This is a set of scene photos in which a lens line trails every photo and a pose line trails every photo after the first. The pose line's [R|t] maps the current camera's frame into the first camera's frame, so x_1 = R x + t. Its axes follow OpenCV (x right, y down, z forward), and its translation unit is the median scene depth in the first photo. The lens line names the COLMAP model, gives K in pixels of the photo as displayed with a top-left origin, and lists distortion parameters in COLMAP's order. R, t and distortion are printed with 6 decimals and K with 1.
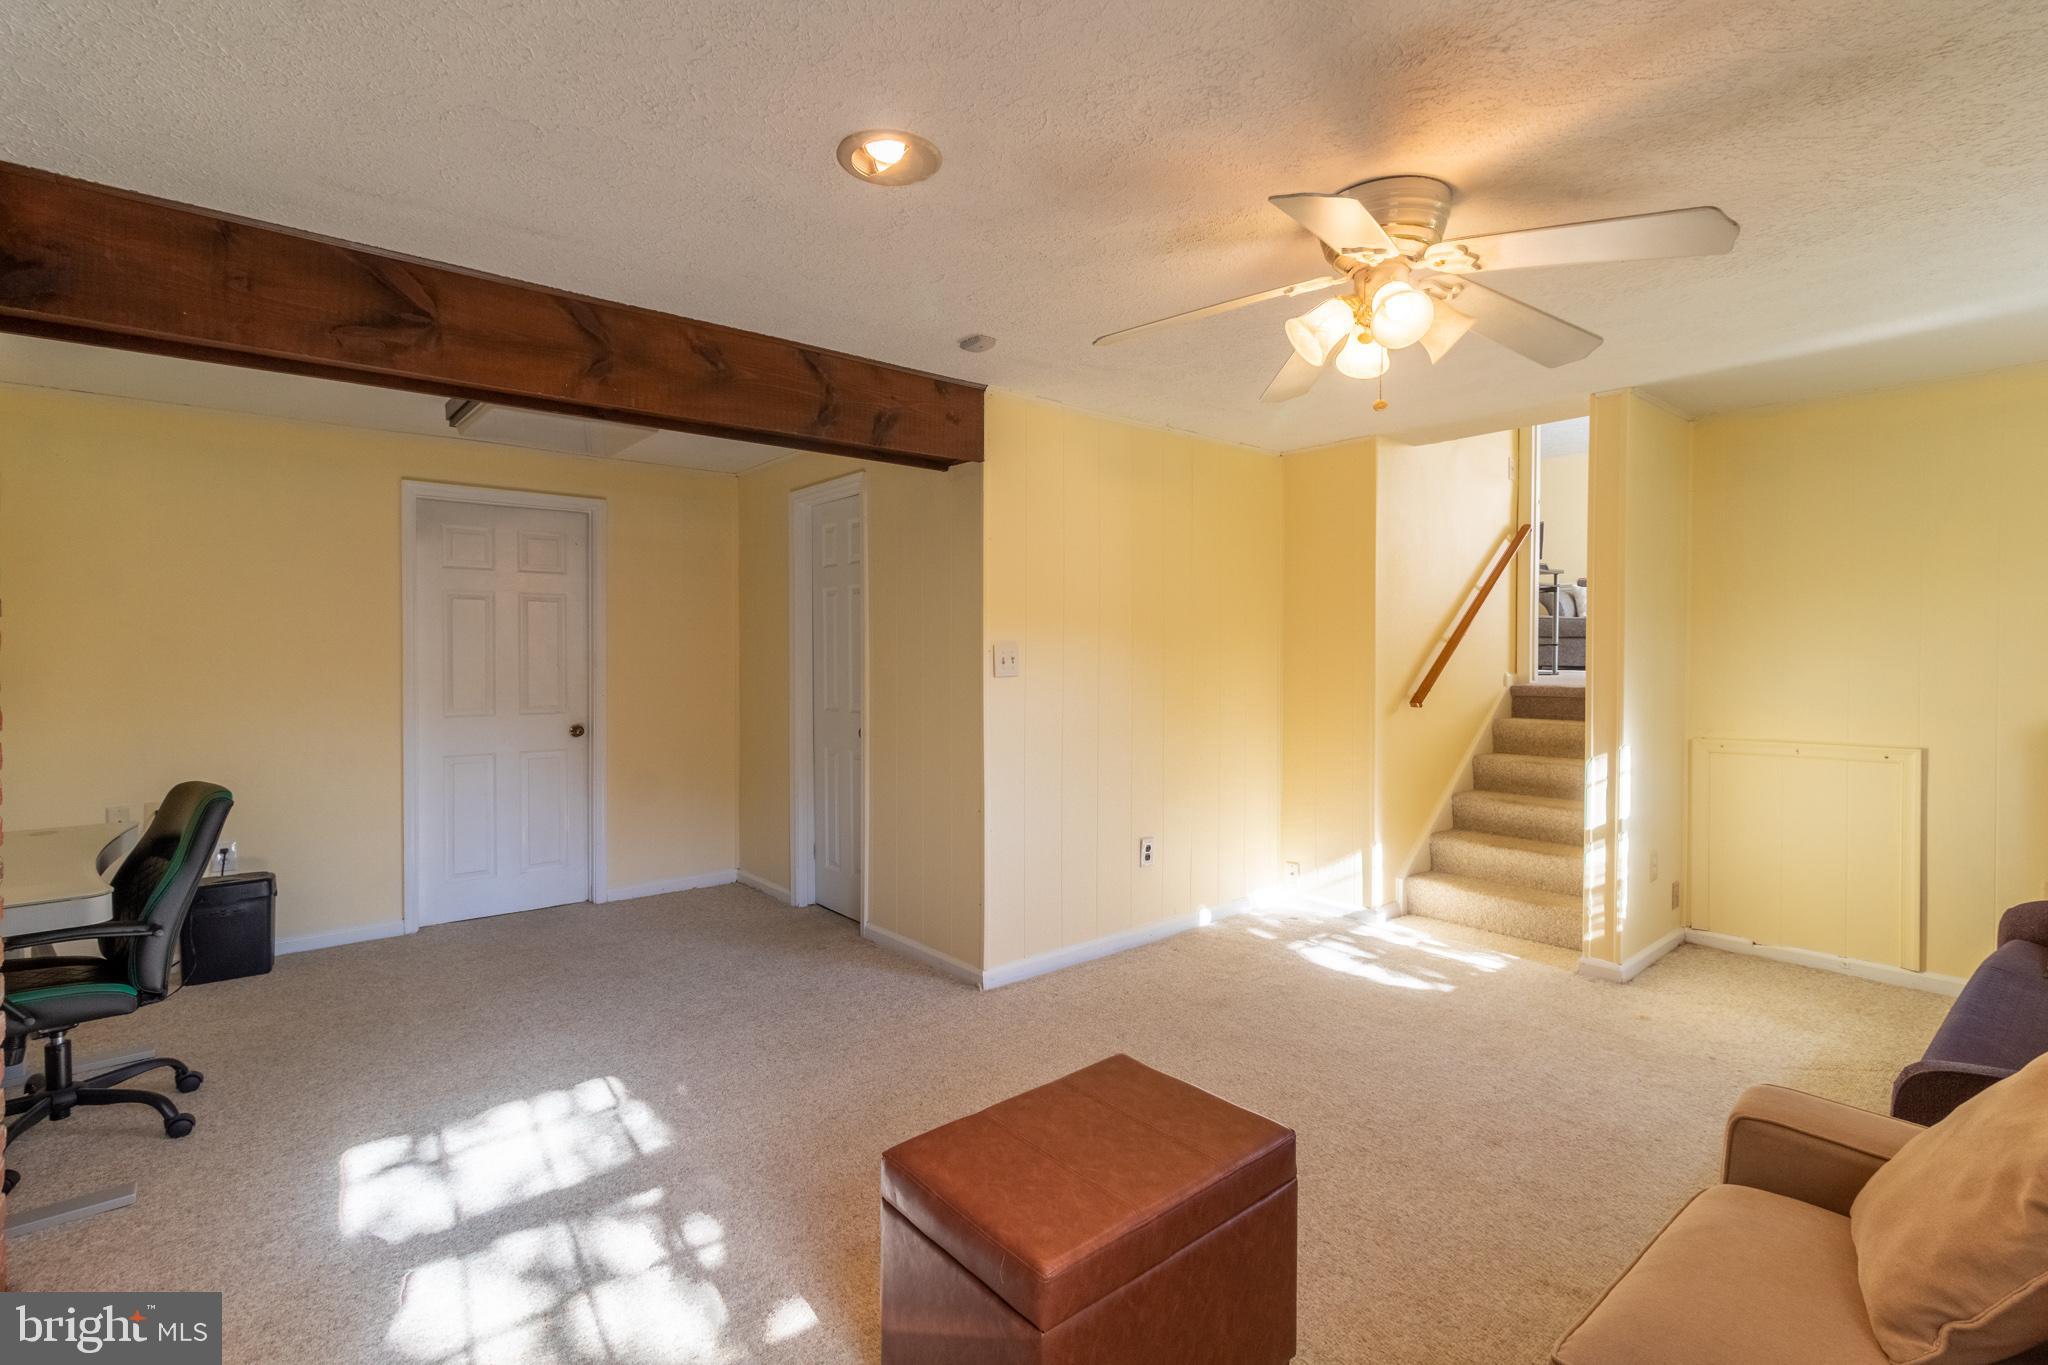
lens RADIAL K [[961.1, 0, 1035.5], [0, 961.1, 677.9], [0, 0, 1]] dist [-0.012261, 0.000485]
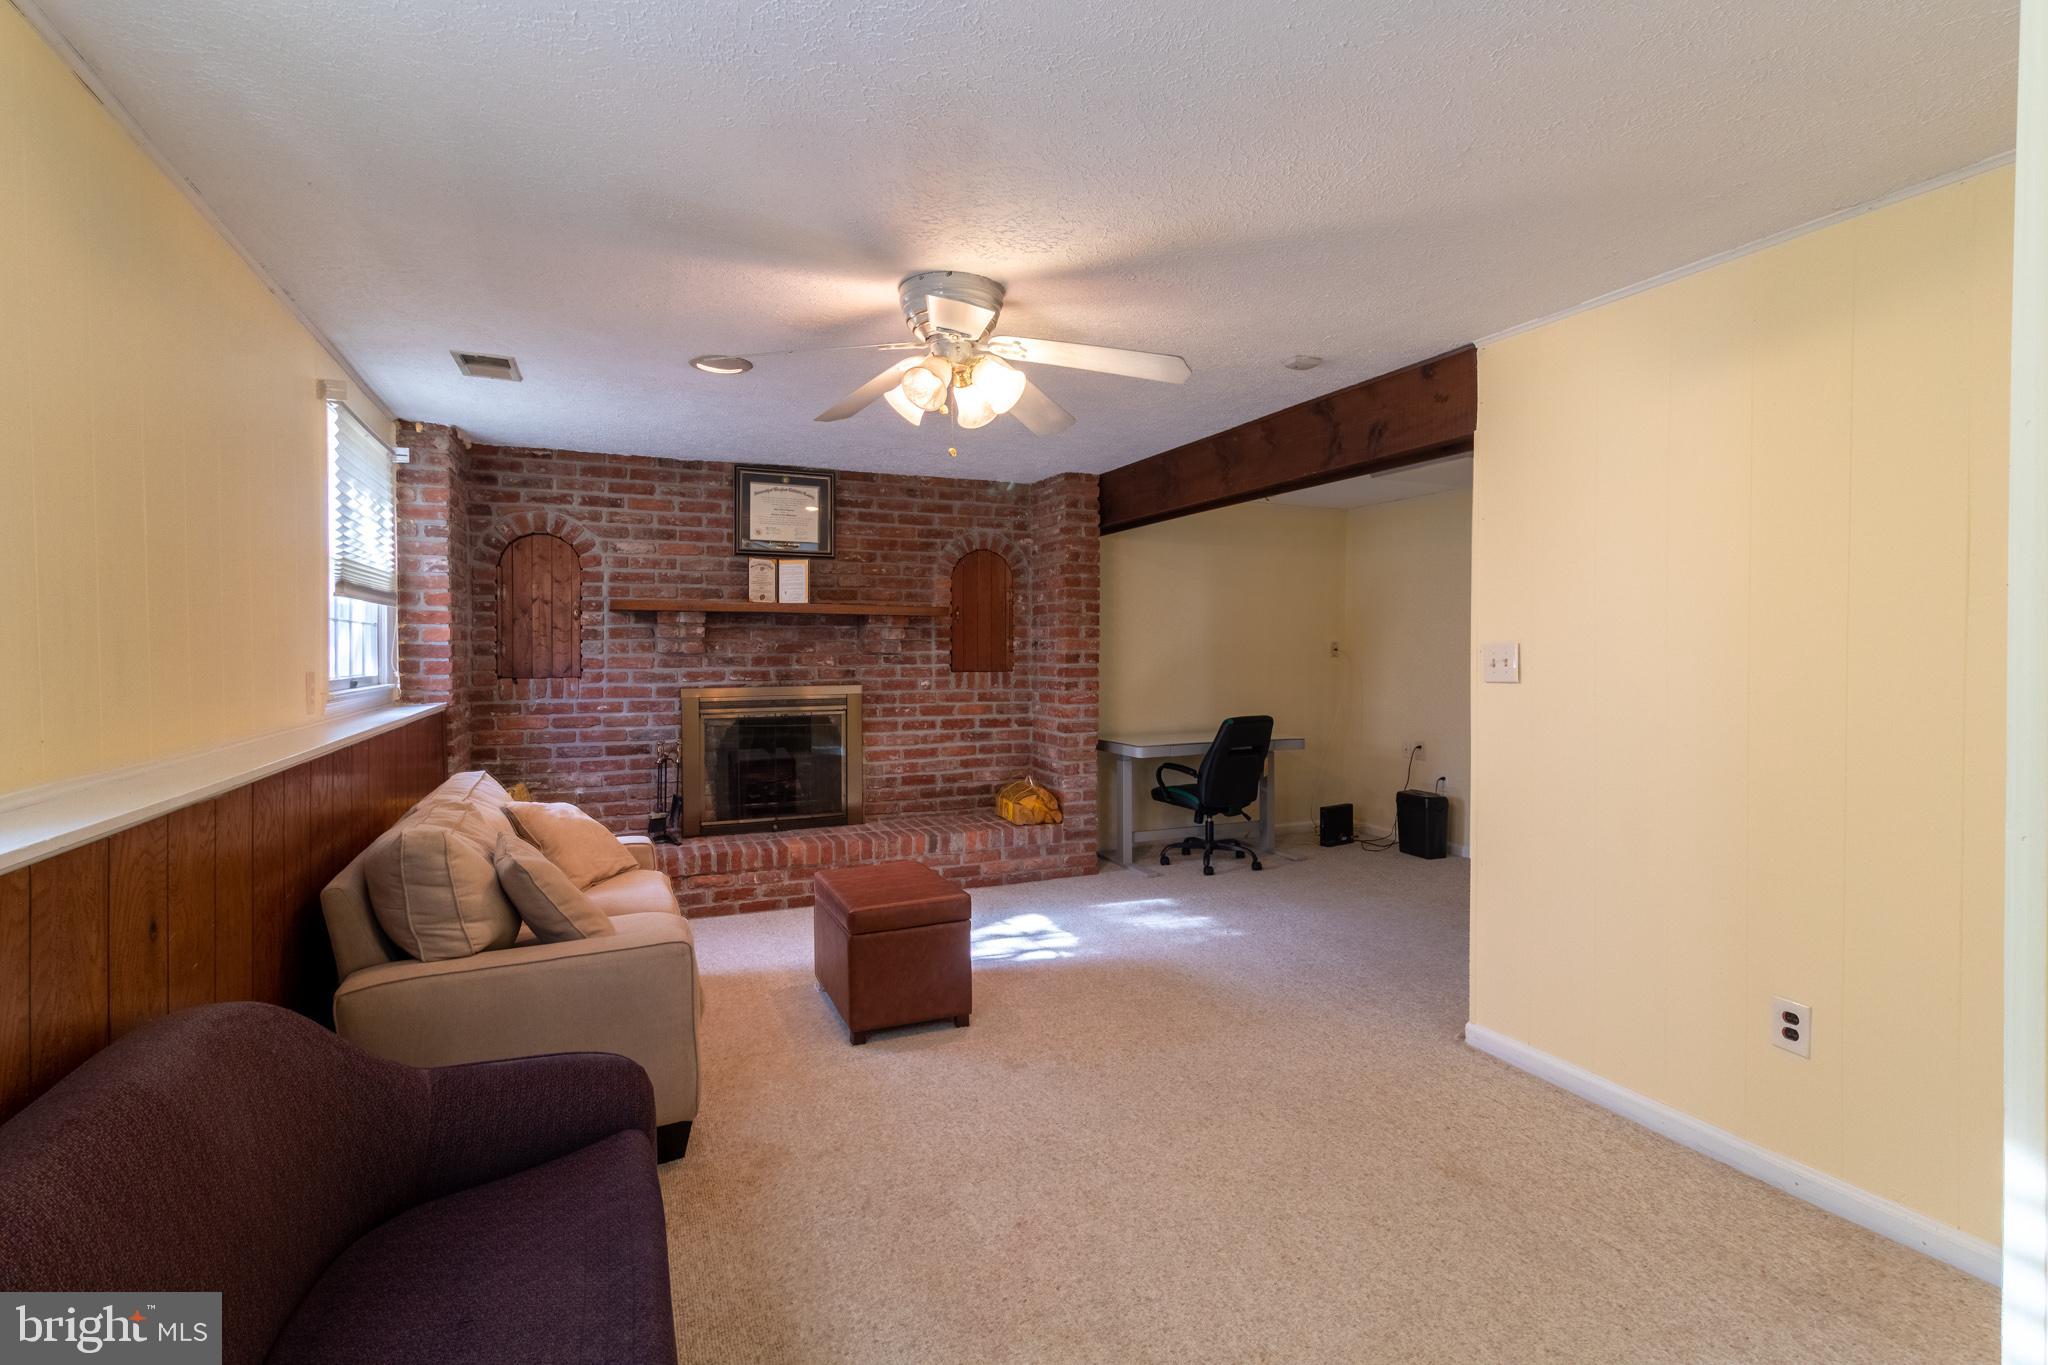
lens RADIAL K [[961.1, 0, 1021.2], [0, 961.1, 673.3], [0, 0, 1]] dist [-0.012261, 0.000485]
pose [[-0.303118, 0.025928, -0.952600, 0.855108], [-0.029608, 0.998891, 0.036610, -0.025690], [0.952493, 0.039301, -0.302014, 0.840961]]
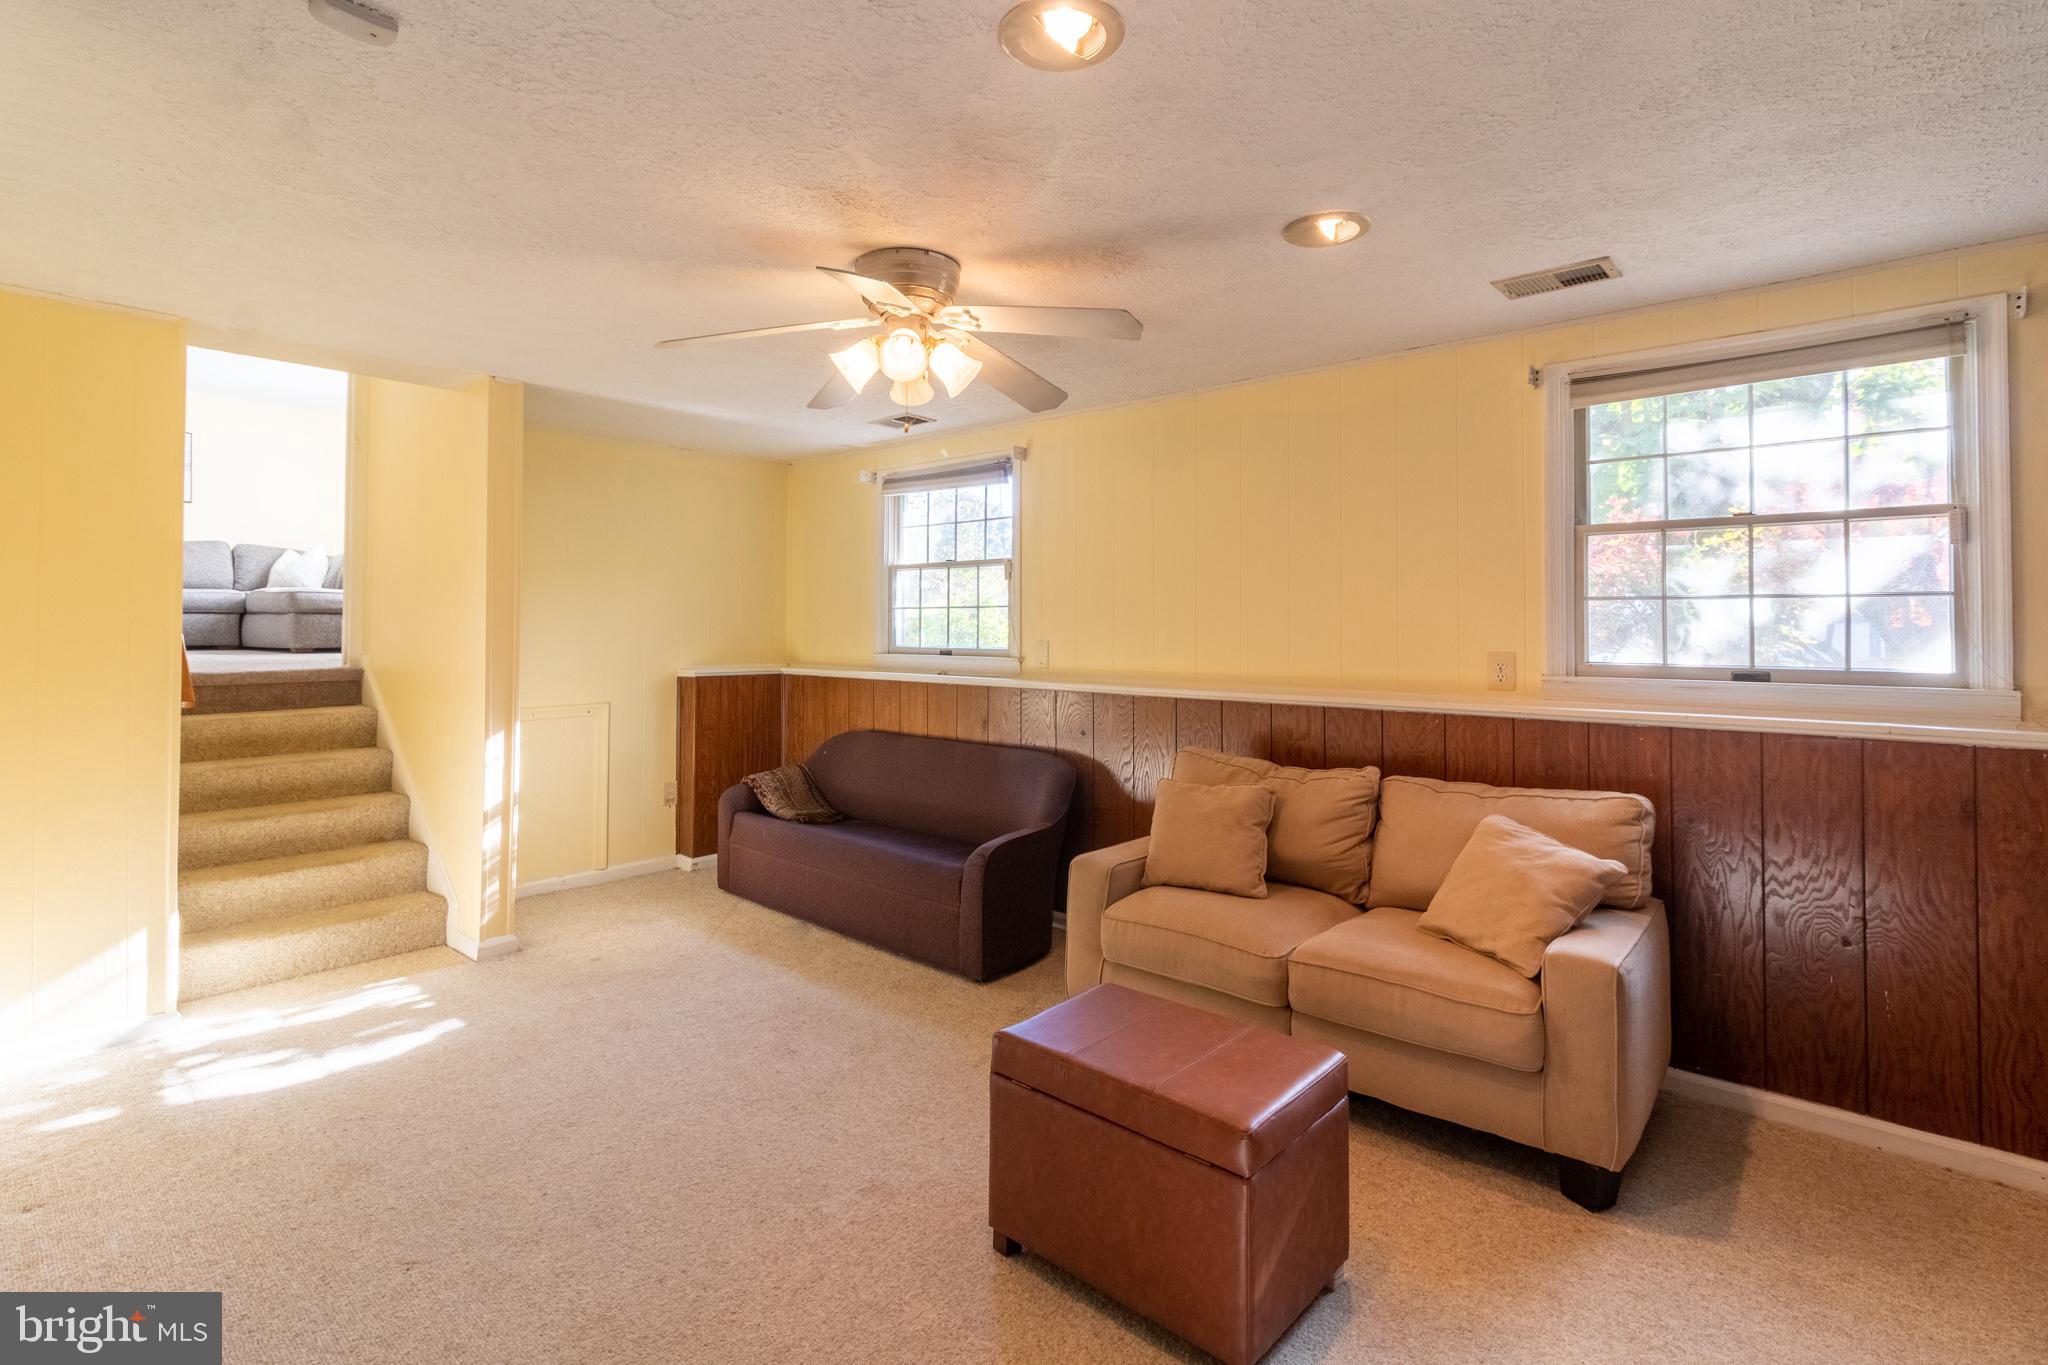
lens RADIAL K [[961.1, 0, 1021.7], [0, 961.1, 609.3], [0, 0, 1]] dist [-0.012261, 0.000485]
pose [[-0.152259, 0.018533, 0.988167, -0.490879], [0.028518, 0.999490, -0.014351, -0.019234], [-0.987929, 0.025996, -0.152709, 0.599419]]
